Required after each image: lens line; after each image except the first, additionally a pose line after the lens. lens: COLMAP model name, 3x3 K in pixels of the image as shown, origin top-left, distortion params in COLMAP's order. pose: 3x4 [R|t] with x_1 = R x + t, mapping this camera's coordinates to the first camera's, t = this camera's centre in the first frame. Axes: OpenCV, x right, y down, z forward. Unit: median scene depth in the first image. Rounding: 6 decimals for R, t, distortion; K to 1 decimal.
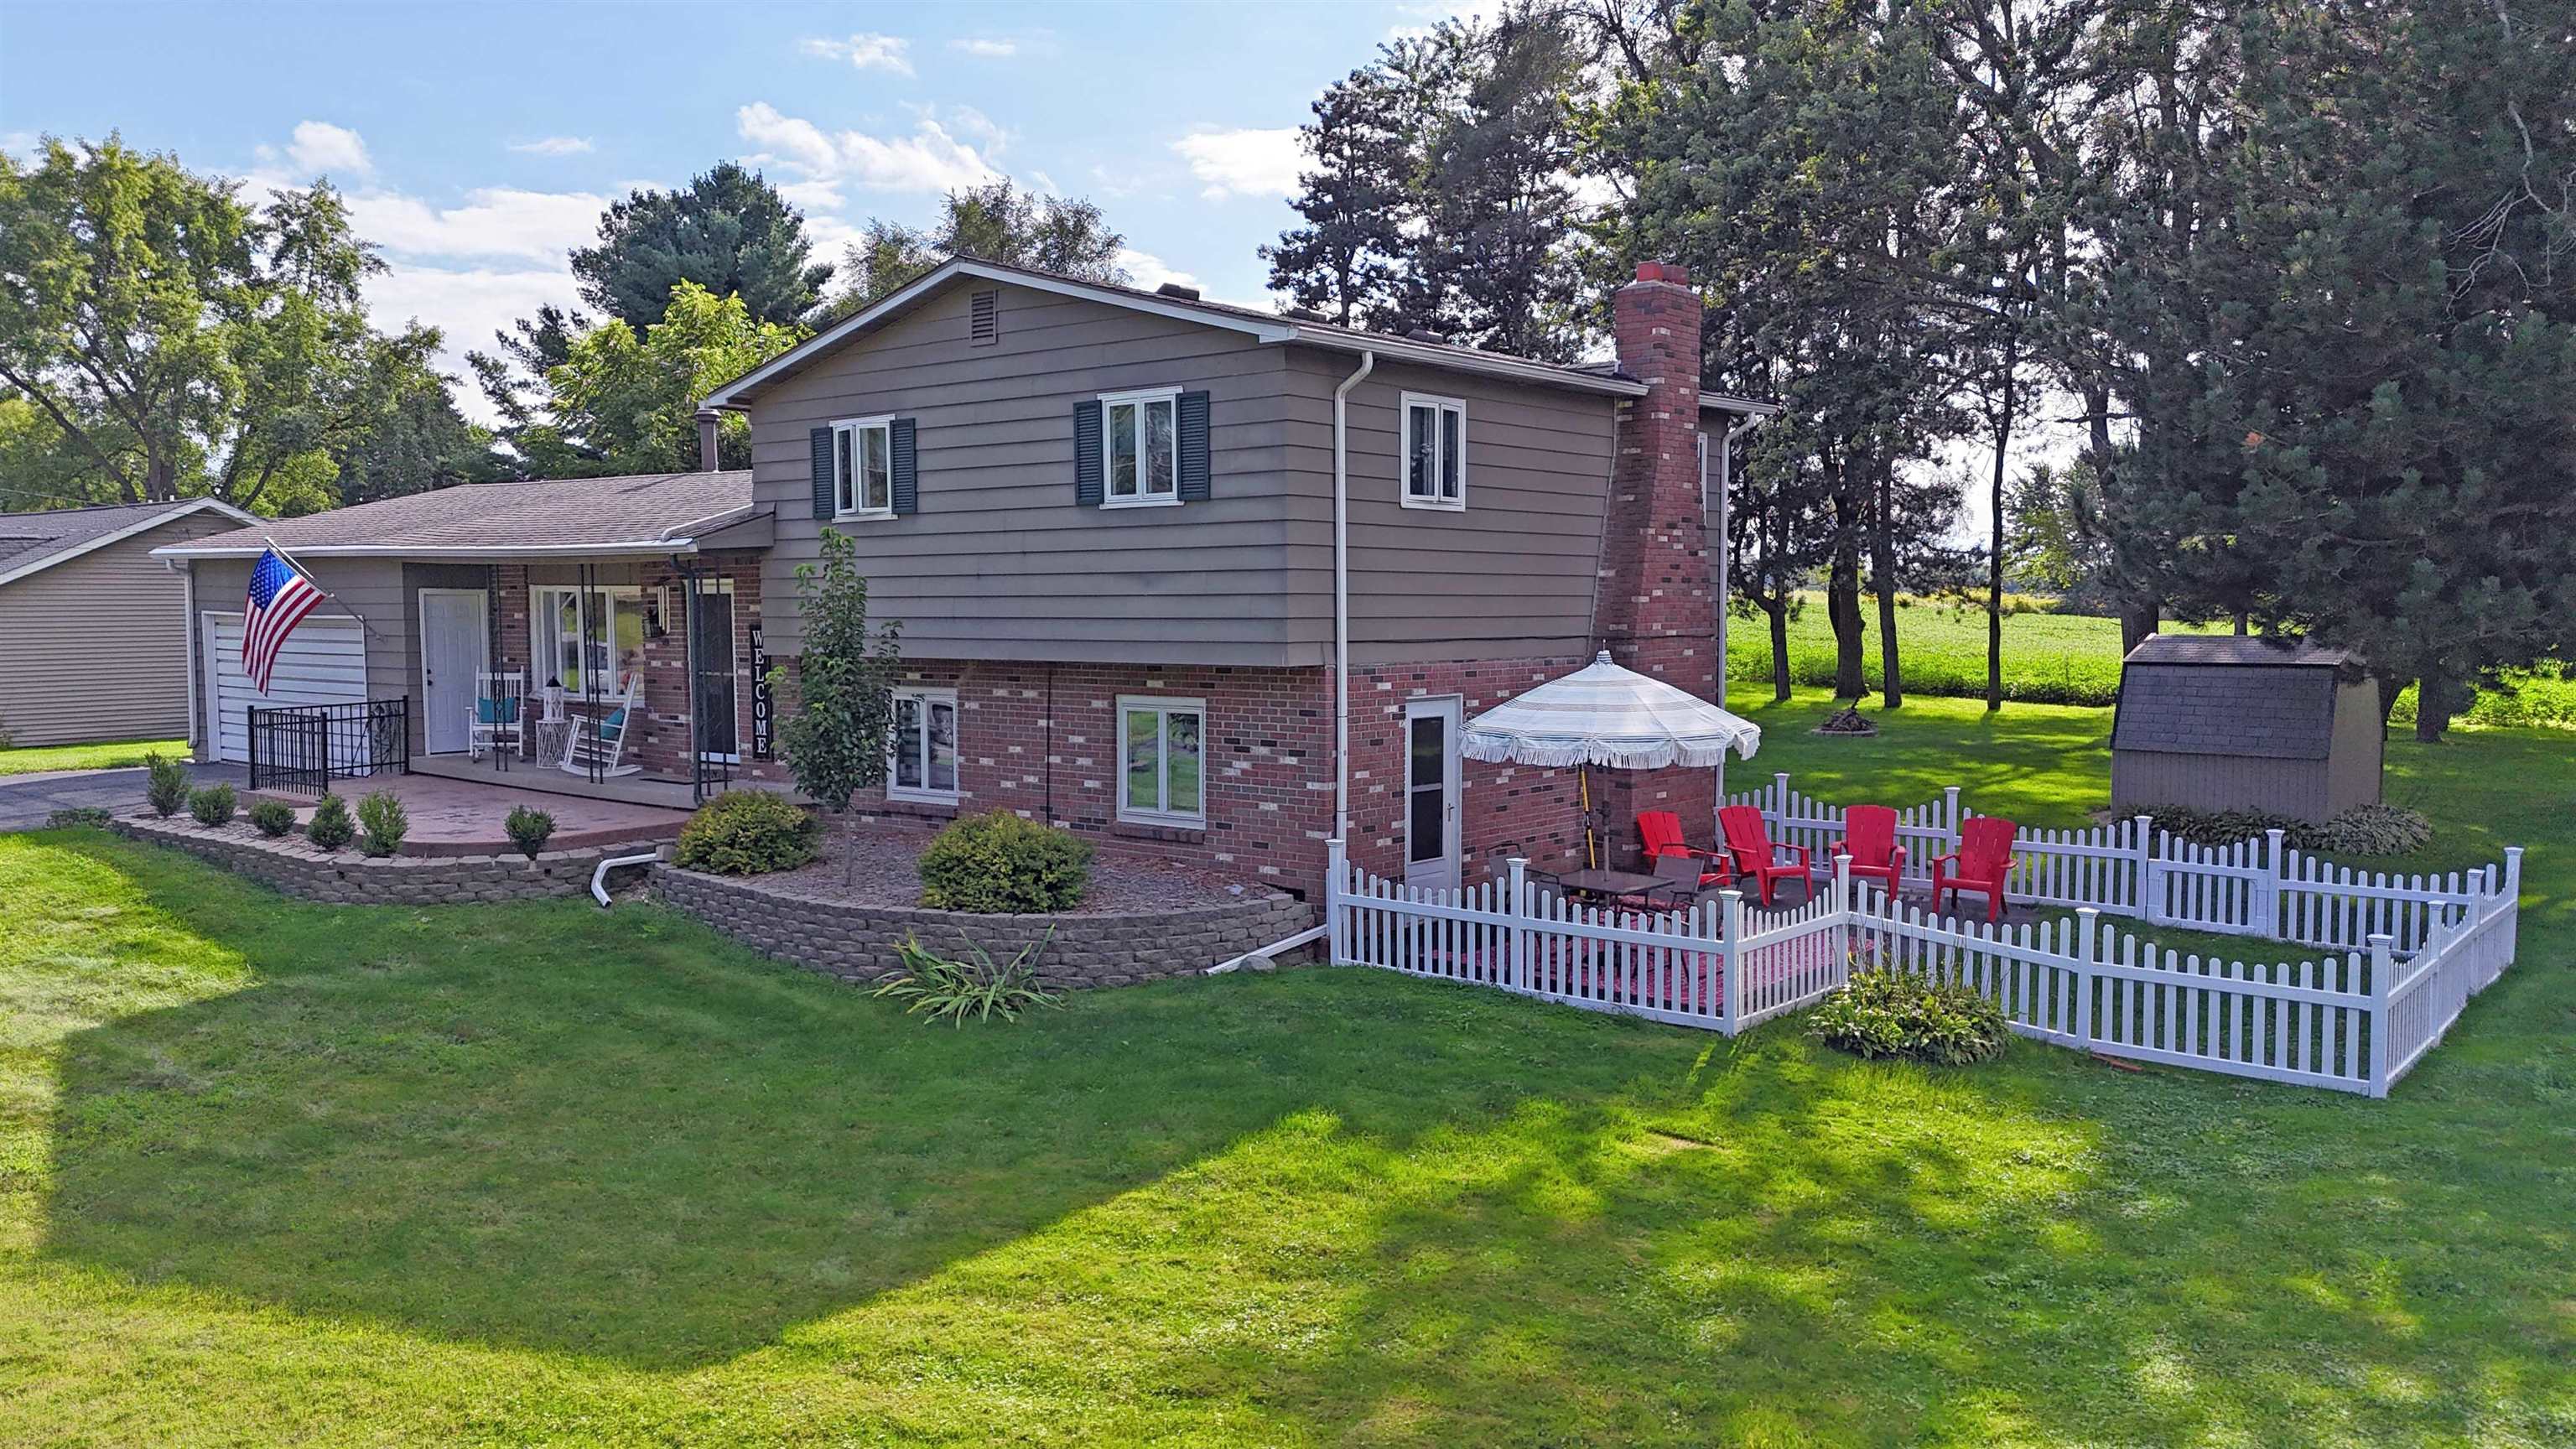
lens RADIAL K [[1854.8, 0, 1288.0], [0, 1854.8, 724.5], [0, 0, 1]] dist [0.136759, -0.001951]
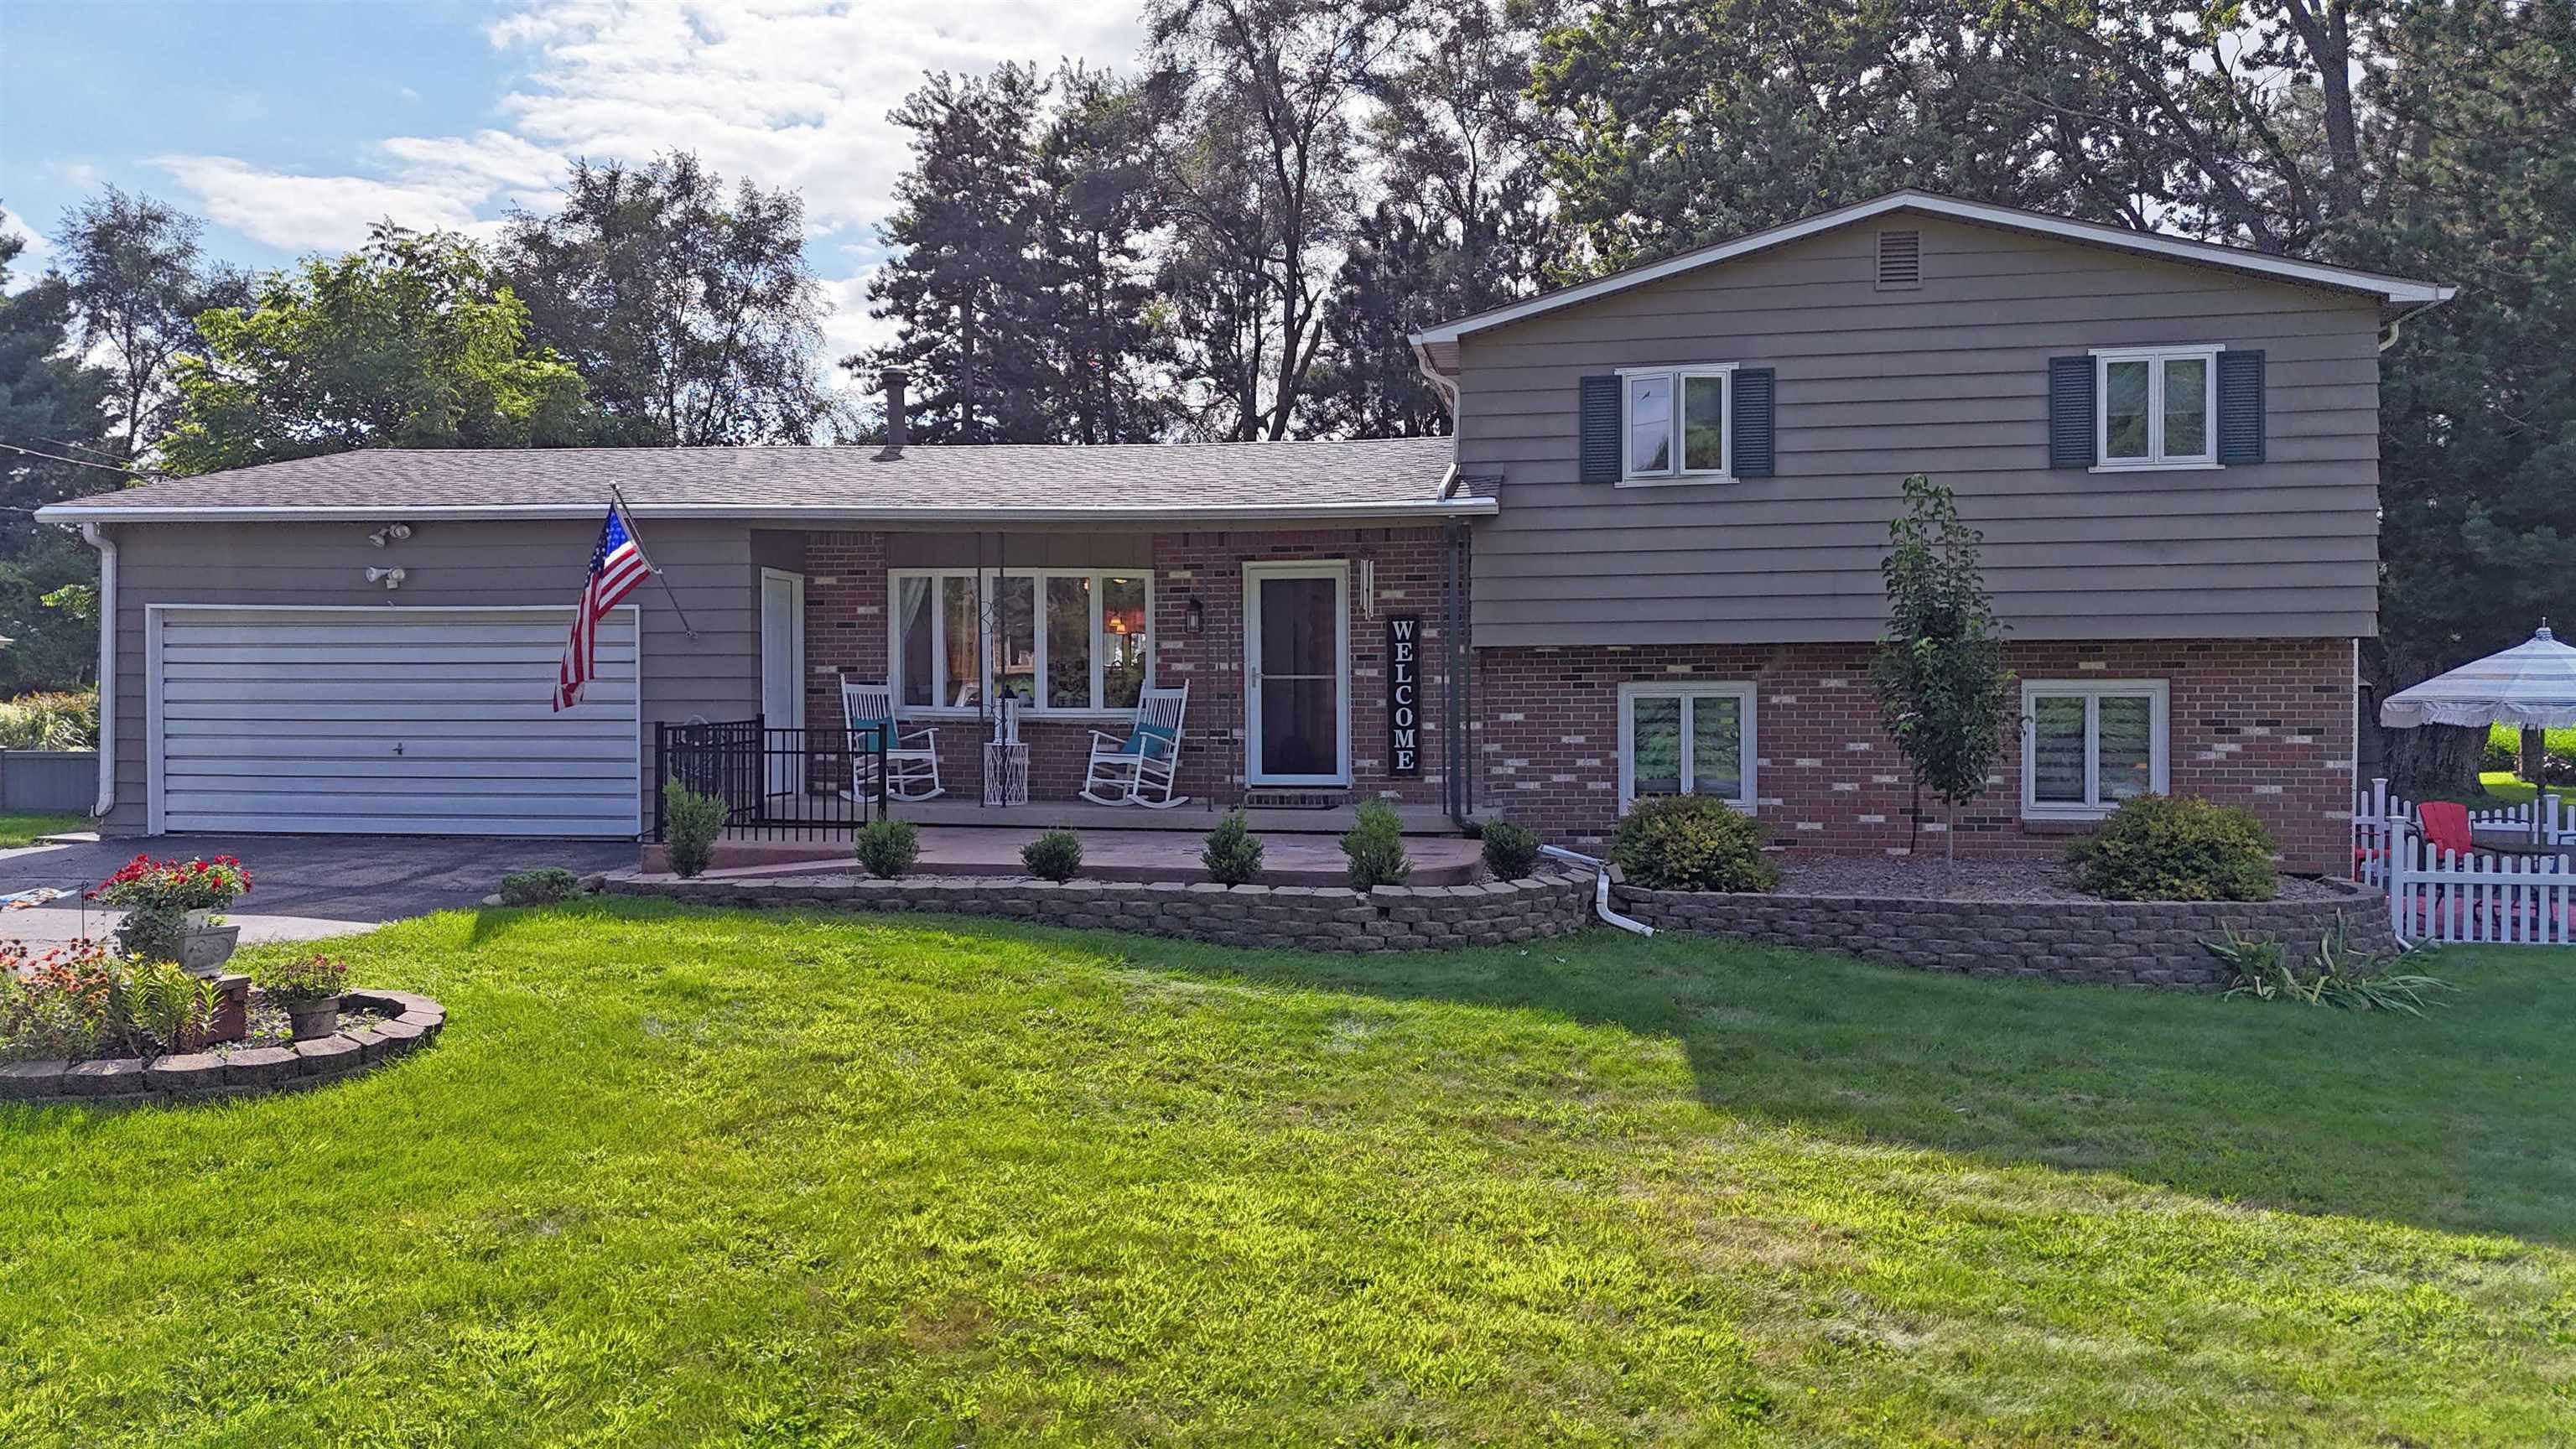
lens RADIAL K [[1842.2, 0, 1283.1], [0, 1842.2, 658.2], [0, 0, 1]] dist [0.098683, -0.001482]
pose [[0.849570, -0.000587, 0.527476, -0.921135], [0.038040, 0.997464, -0.060159, 0.015737], [-0.526103, 0.071174, 0.847437, 0.429179]]
